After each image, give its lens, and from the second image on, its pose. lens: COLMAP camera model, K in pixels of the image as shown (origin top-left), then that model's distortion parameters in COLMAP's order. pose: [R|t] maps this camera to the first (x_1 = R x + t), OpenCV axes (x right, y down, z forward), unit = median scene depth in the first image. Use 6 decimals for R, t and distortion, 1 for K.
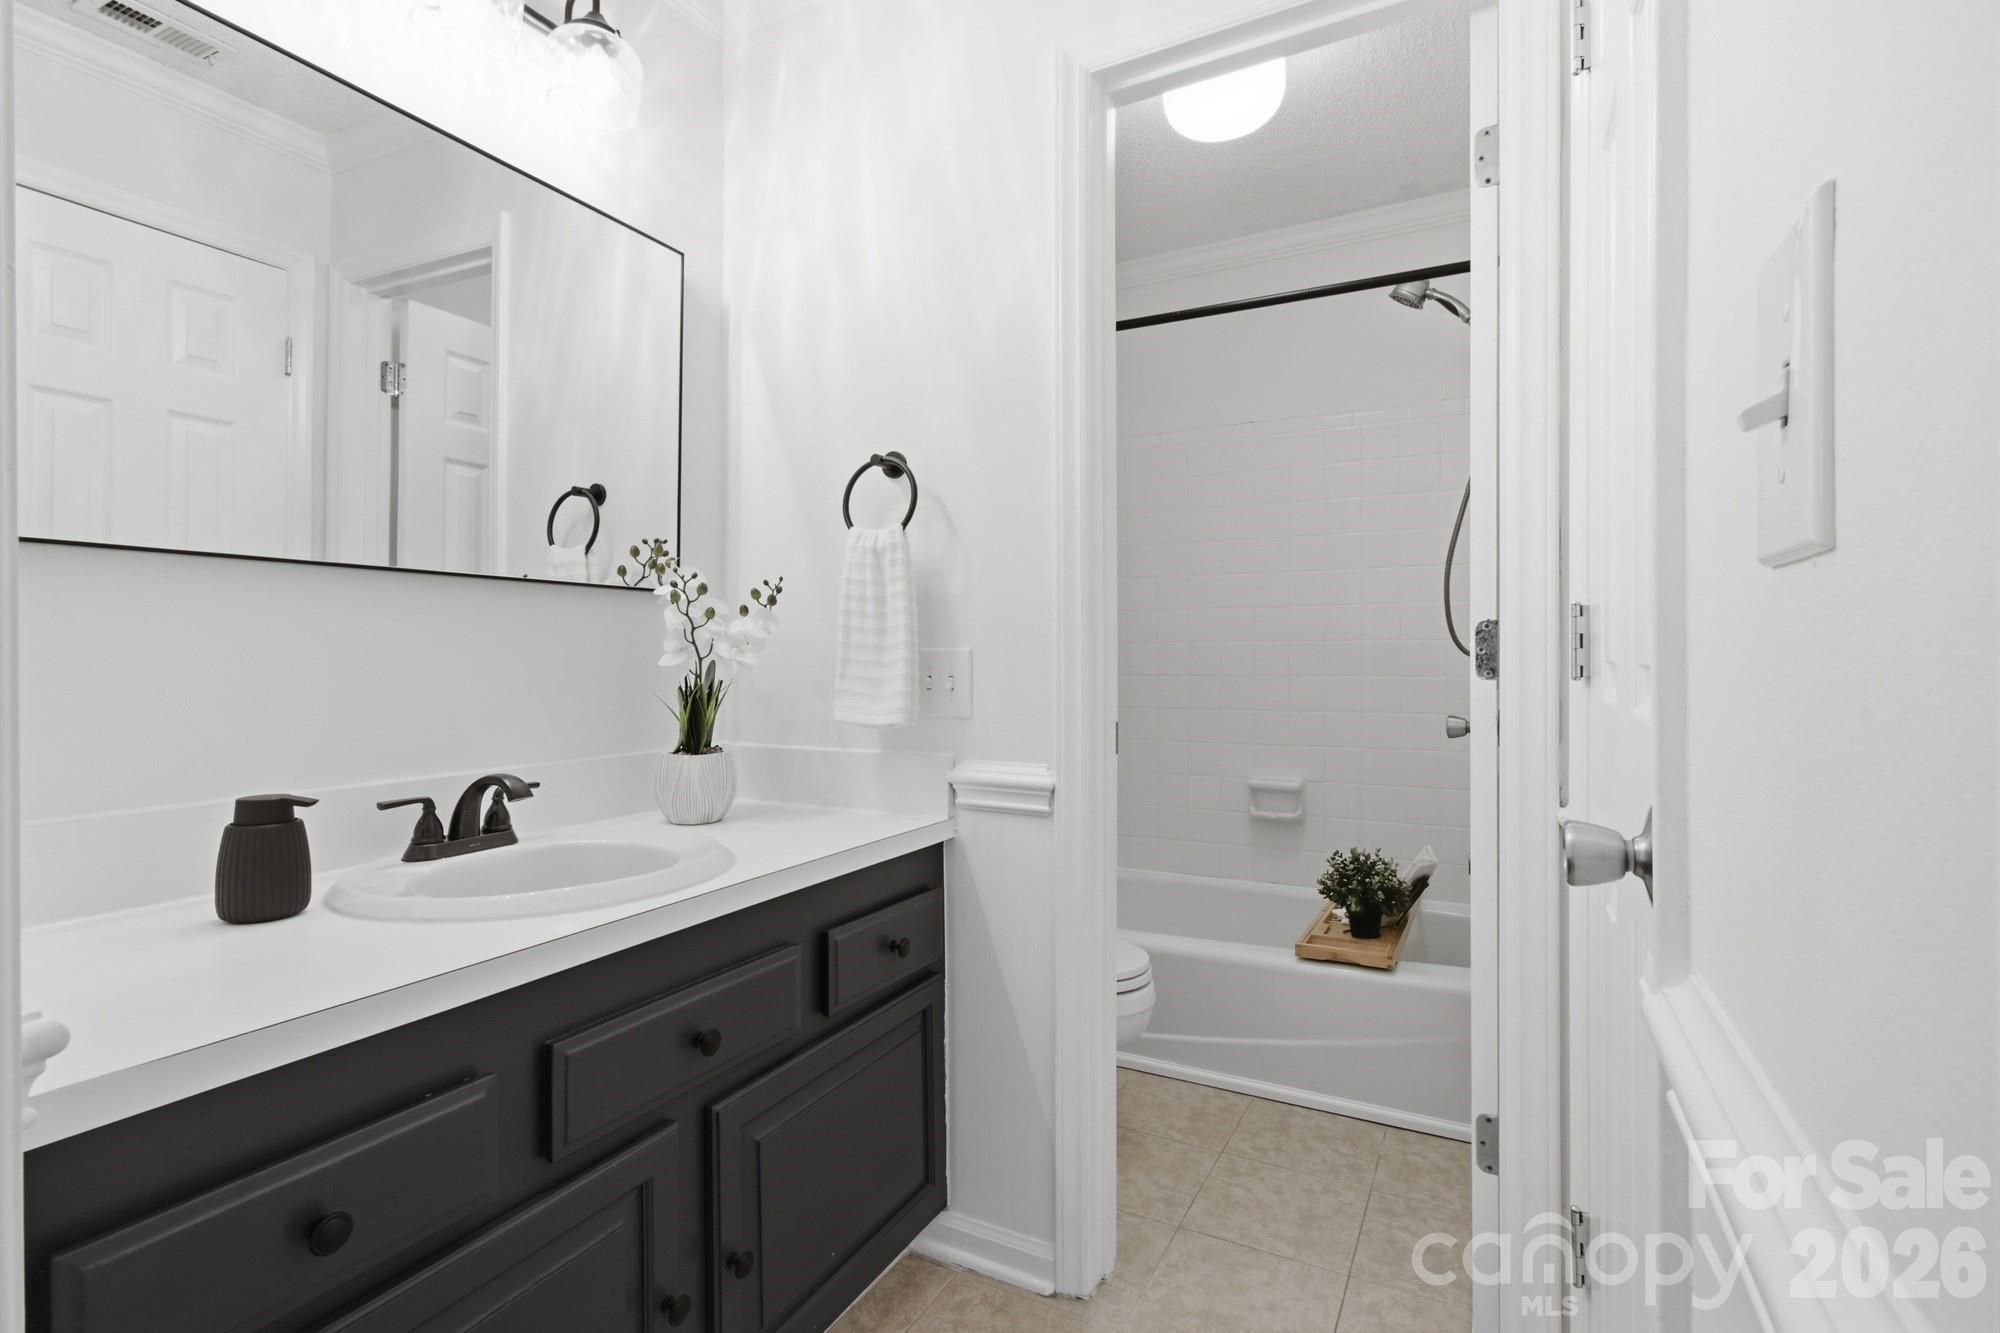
lens RADIAL K [[949.0, 0, 995.1], [0, 949.0, 668.9], [0, 0, 1]] dist [-0.002467, 0.001109]
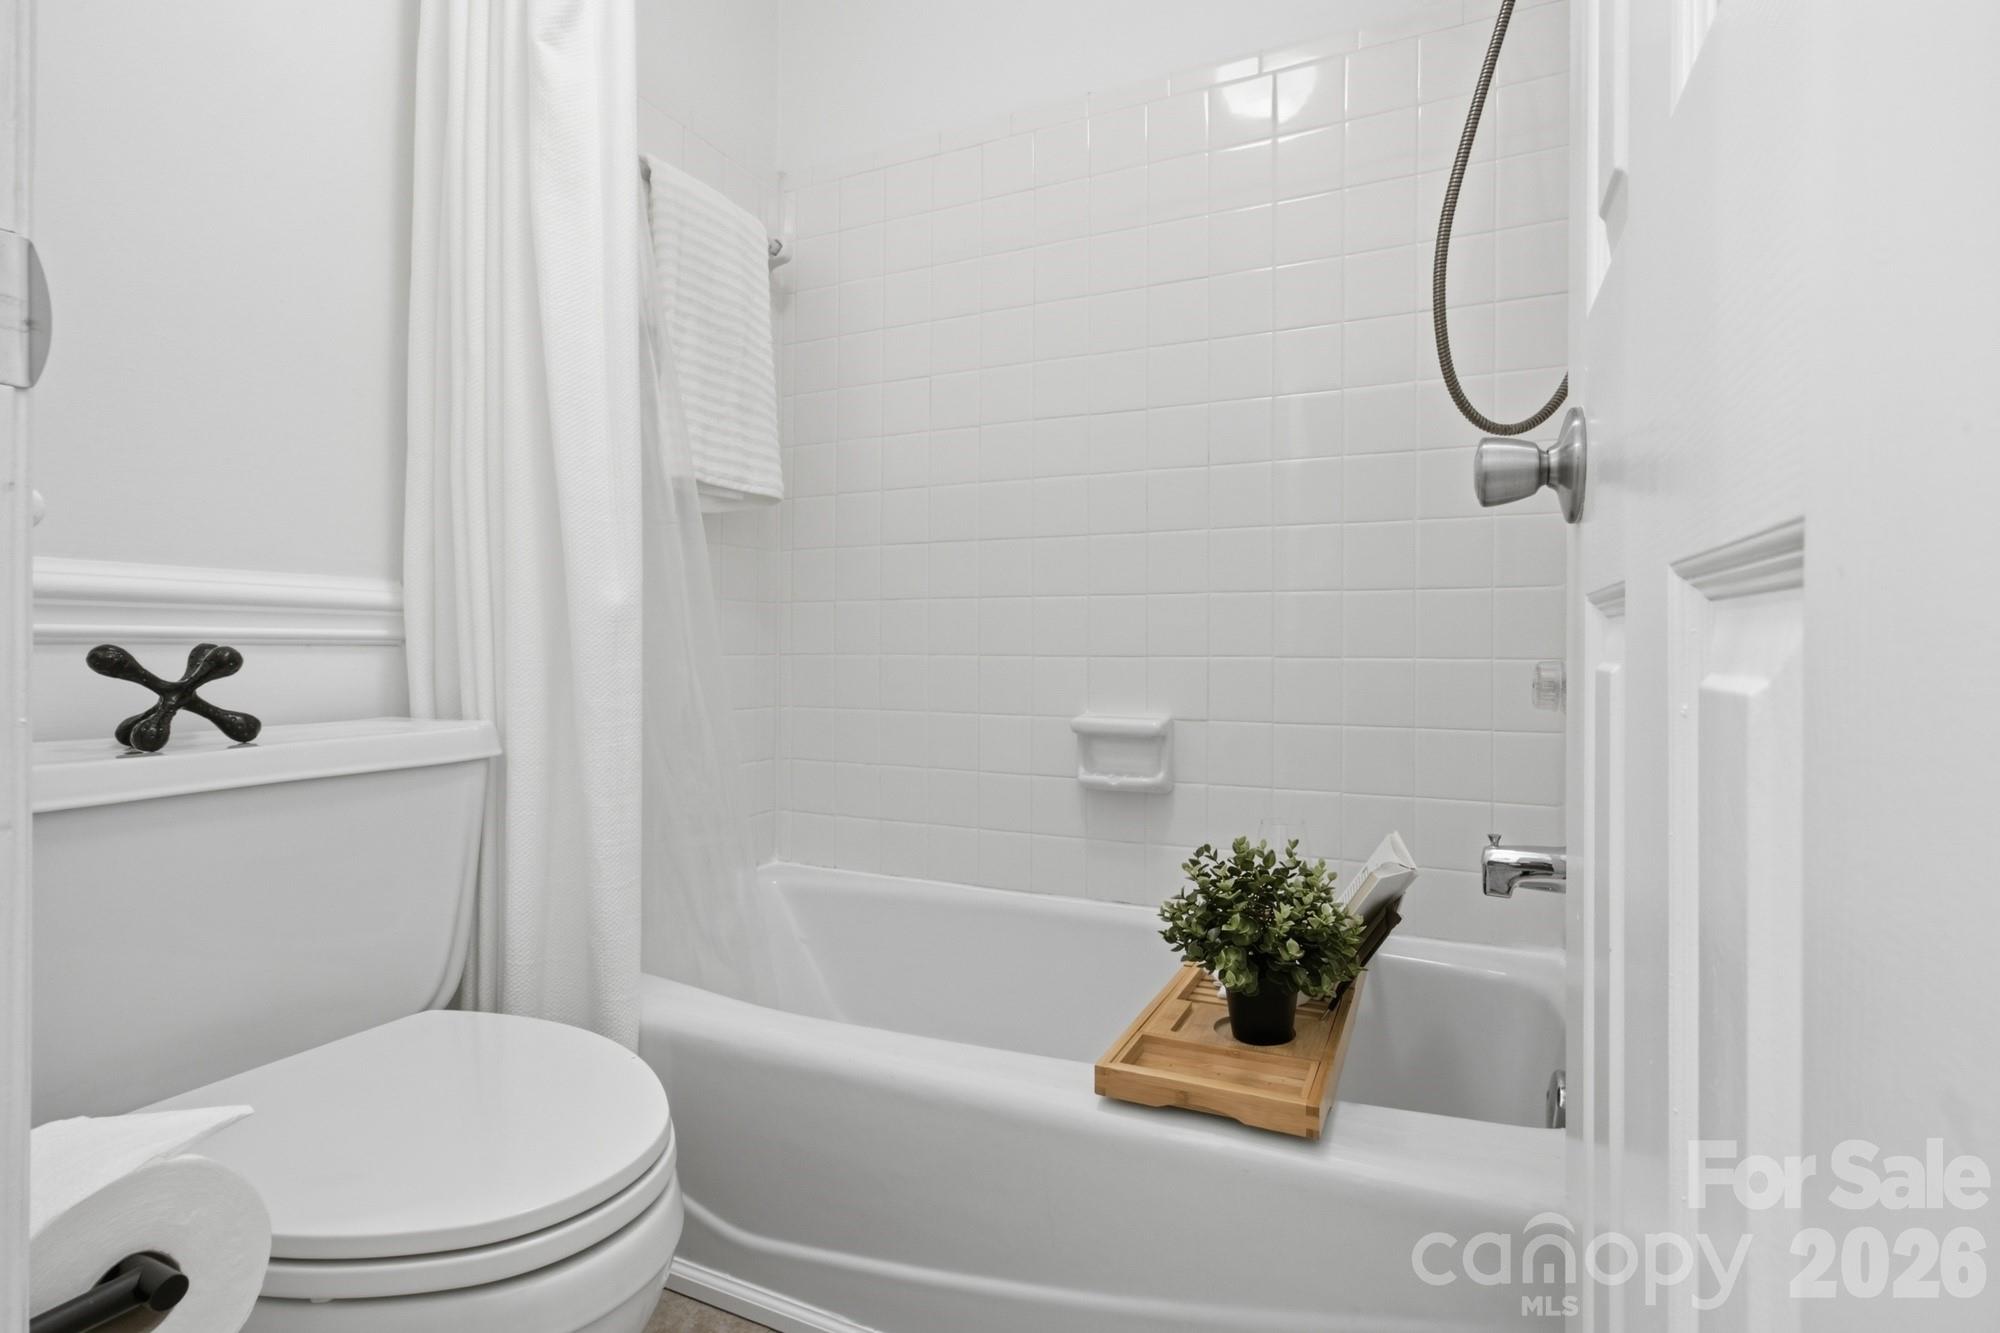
lens RADIAL K [[949.0, 0, 1006.9], [0, 949.0, 661.9], [0, 0, 1]] dist [-0.002467, 0.001109]
pose [[0.997973, 0.008128, 0.063121, 0.239610], [-0.007970, 0.999964, -0.002751, 0.107262], [-0.063141, 0.002242, 0.998002, 0.558762]]
